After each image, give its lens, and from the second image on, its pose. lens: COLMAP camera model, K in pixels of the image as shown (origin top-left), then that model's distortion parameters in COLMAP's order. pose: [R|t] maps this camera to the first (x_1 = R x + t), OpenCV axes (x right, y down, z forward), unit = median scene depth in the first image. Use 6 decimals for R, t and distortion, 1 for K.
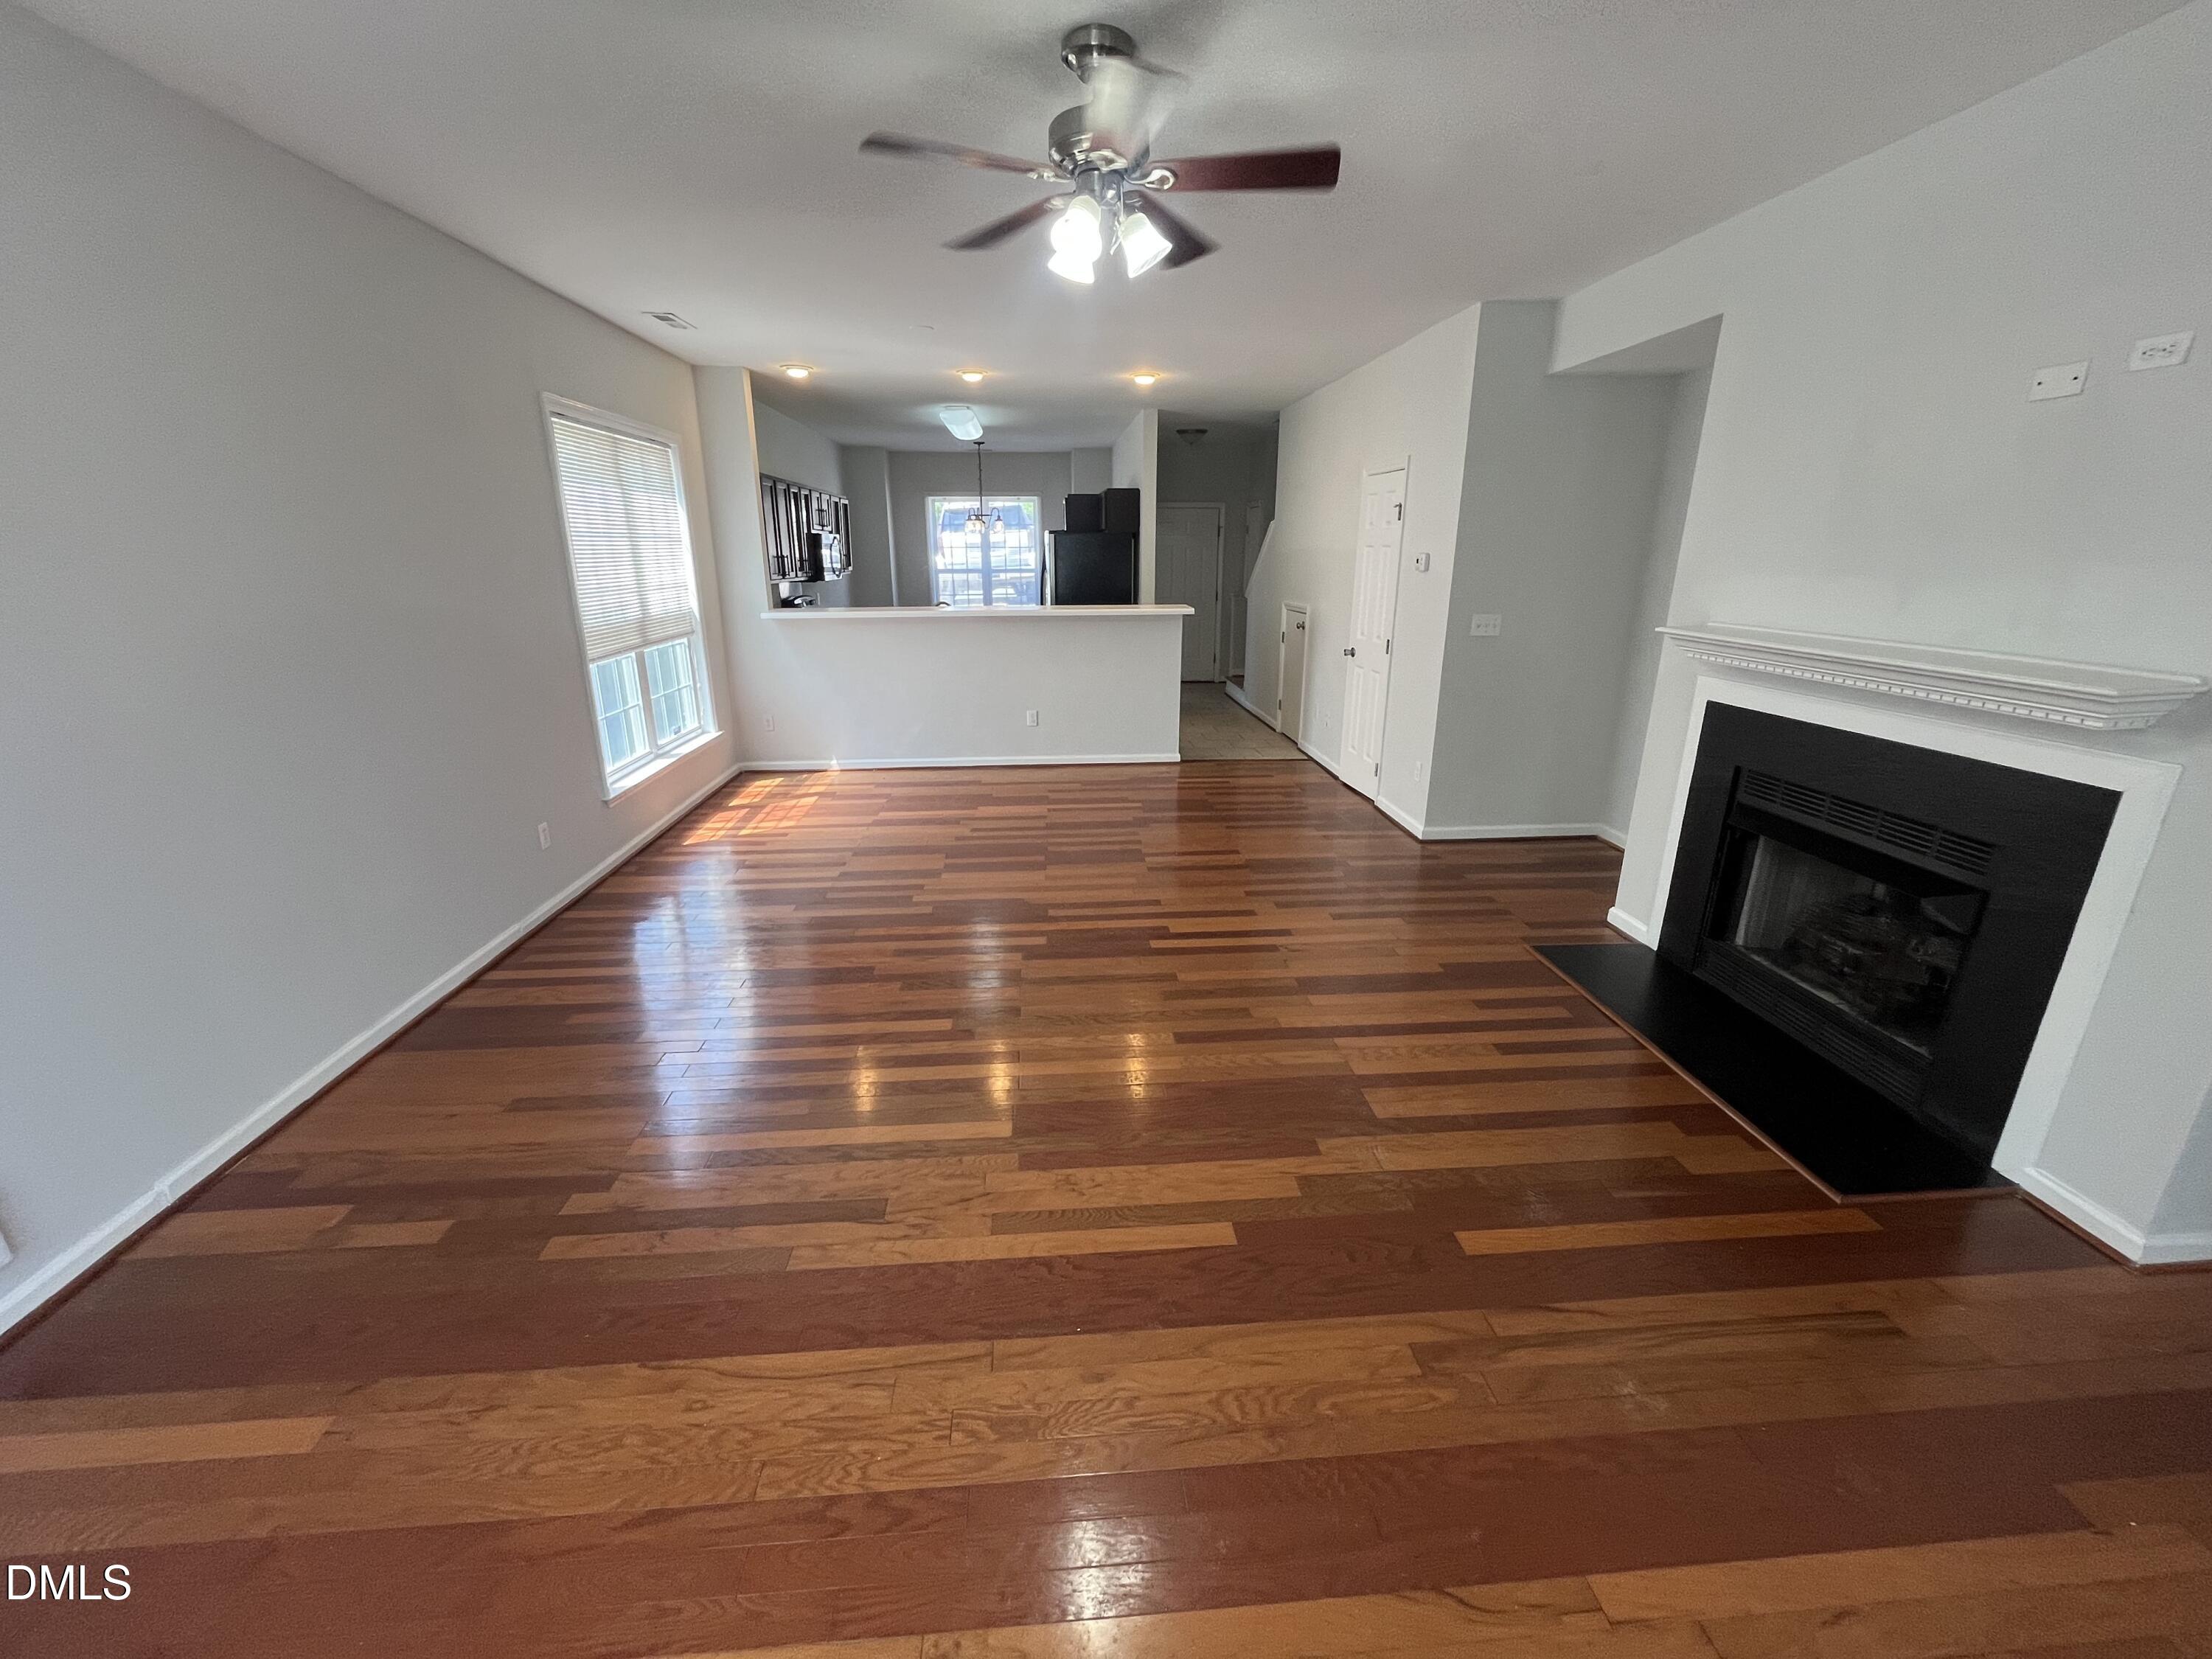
lens RADIAL K [[894.1, 0, 1111.5], [0, 894.1, 833.3], [0, 0, 1]] dist [-0.000703, -0.000734]
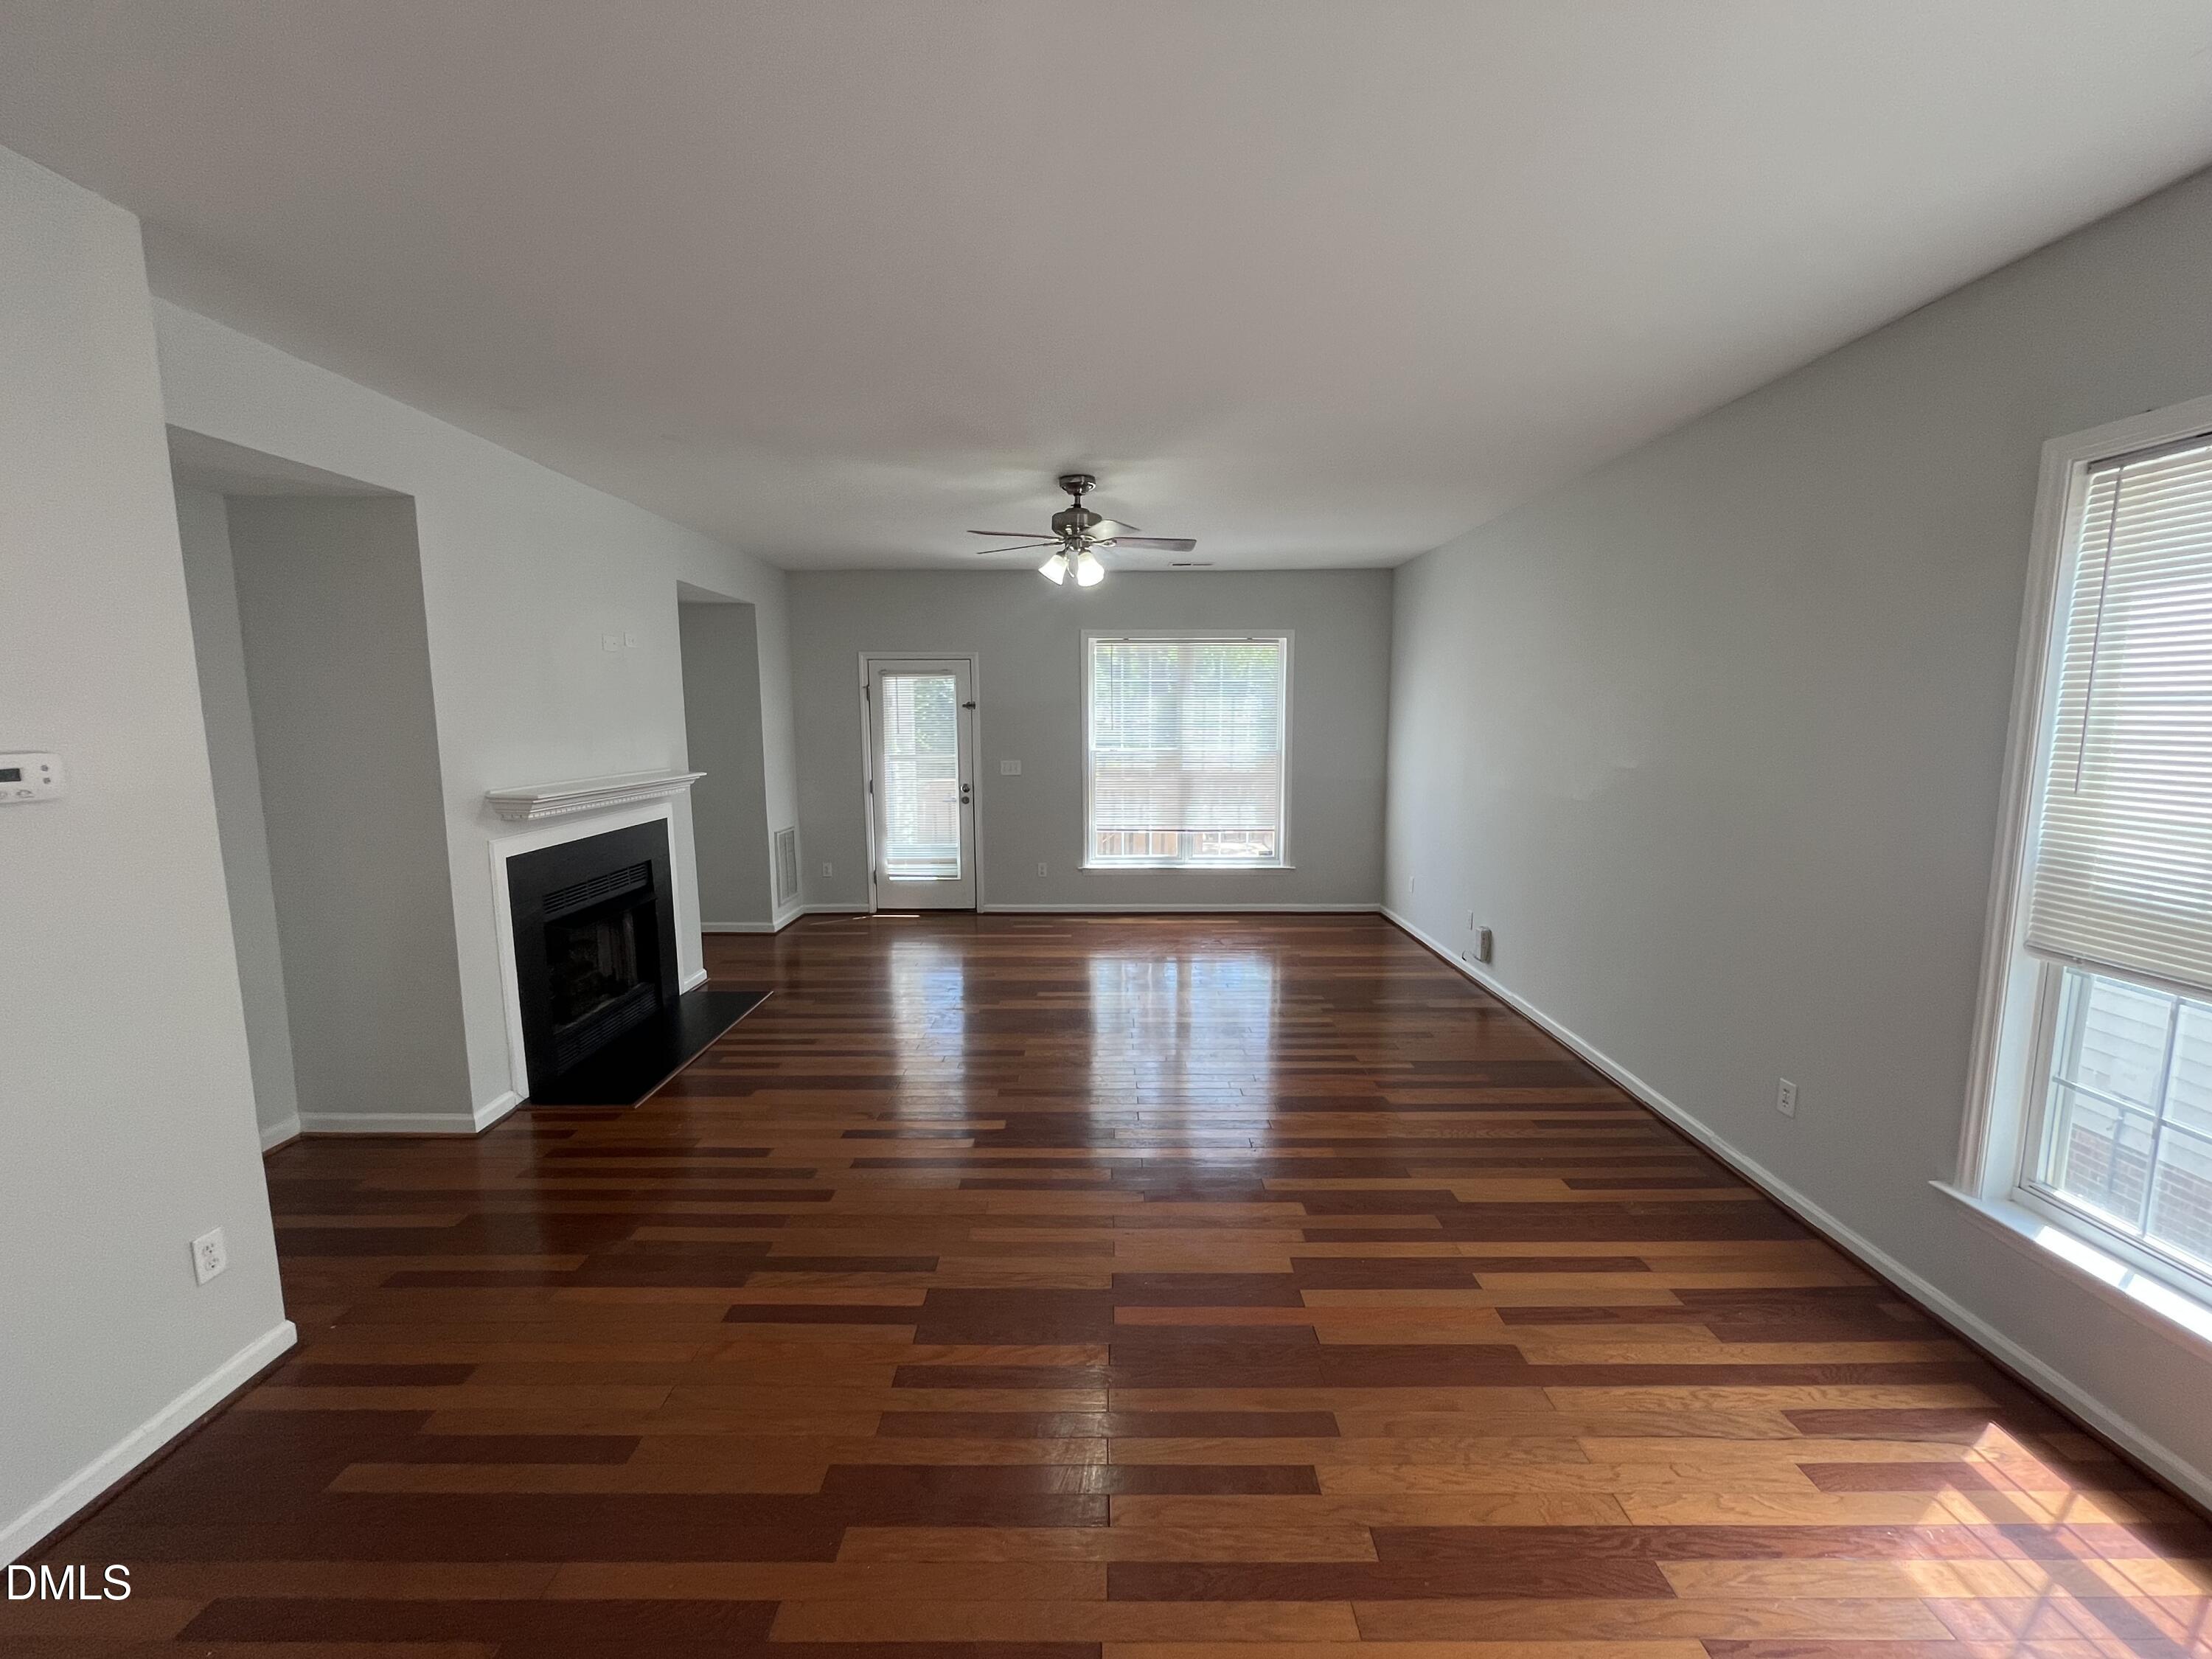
lens RADIAL K [[894.1, 0, 1107.9], [0, 894.1, 826.0], [0, 0, 1]] dist [-0.000703, -0.000734]
pose [[-0.996574, -0.009153, 0.082197, -0.130816], [0.026515, 0.906034, 0.422374, -0.525754], [-0.078339, 0.423106, -0.902687, 1.604847]]
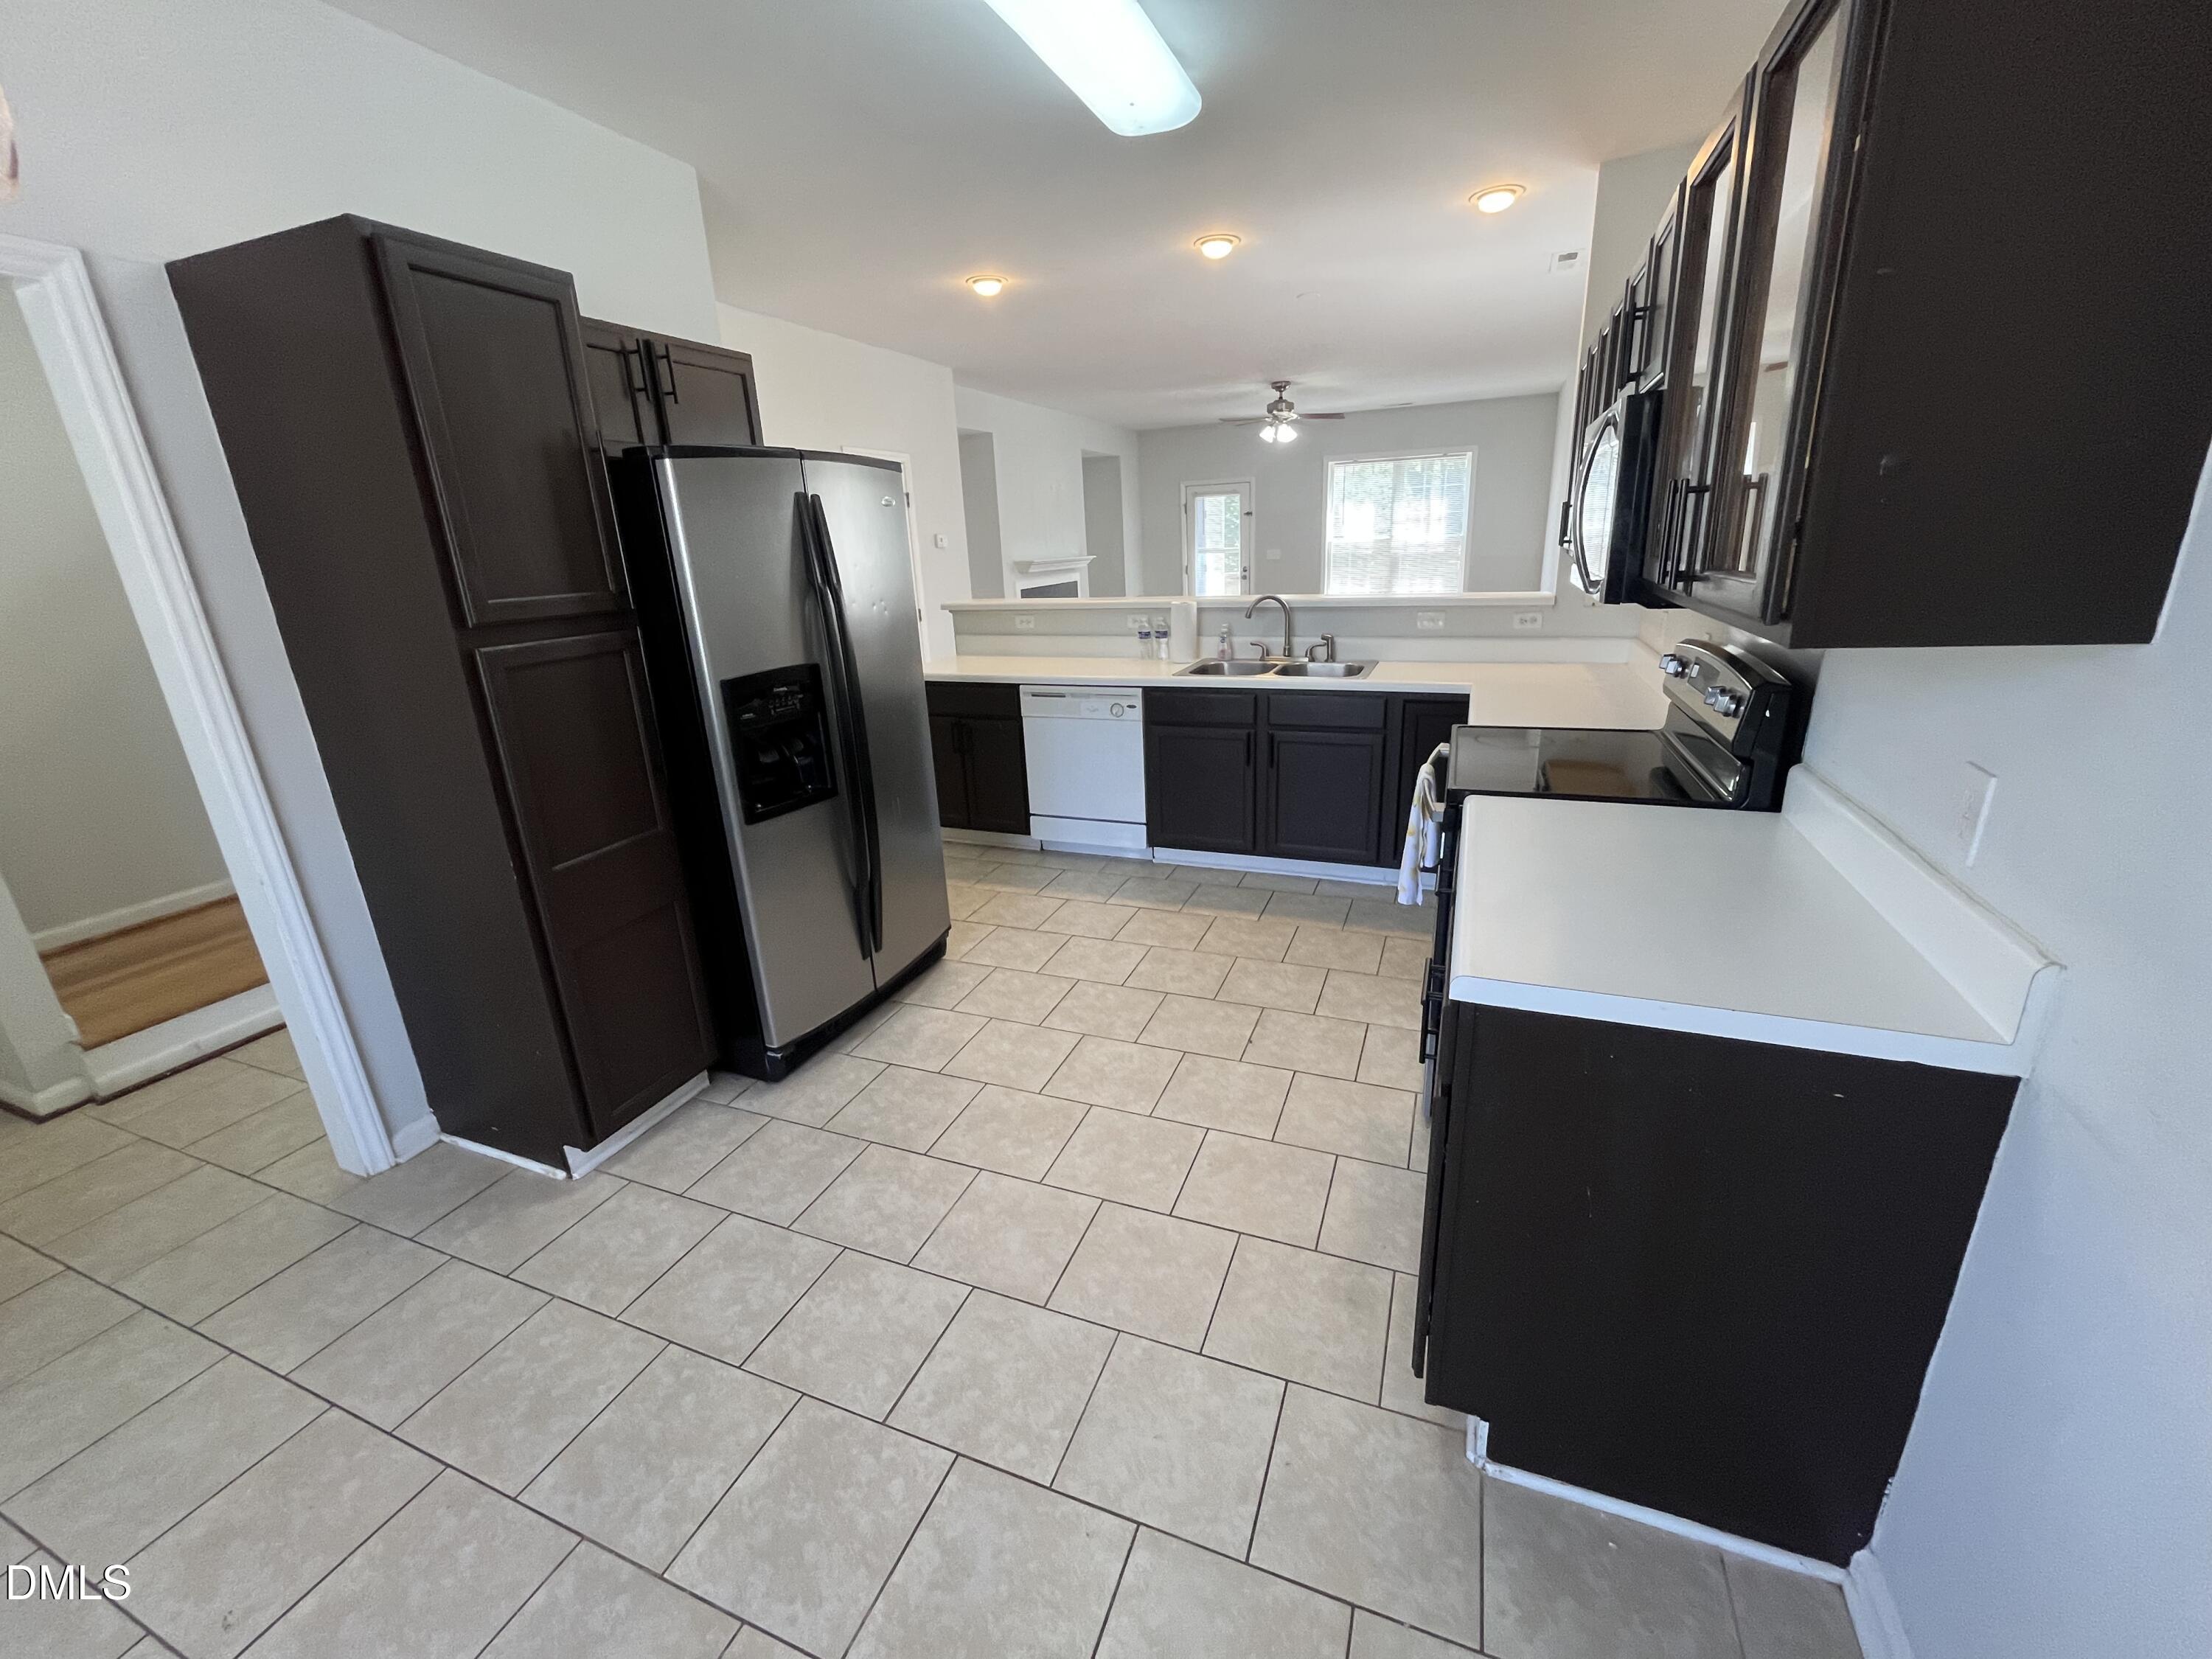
lens RADIAL K [[894.1, 0, 1109.2], [0, 894.1, 823.9], [0, 0, 1]] dist [-0.000703, -0.000734]
pose [[-0.893897, -0.101361, 0.436662, -0.622210], [0.175467, 0.817258, 0.548908, -0.804563], [-0.412504, 0.567287, -0.712759, 2.599478]]
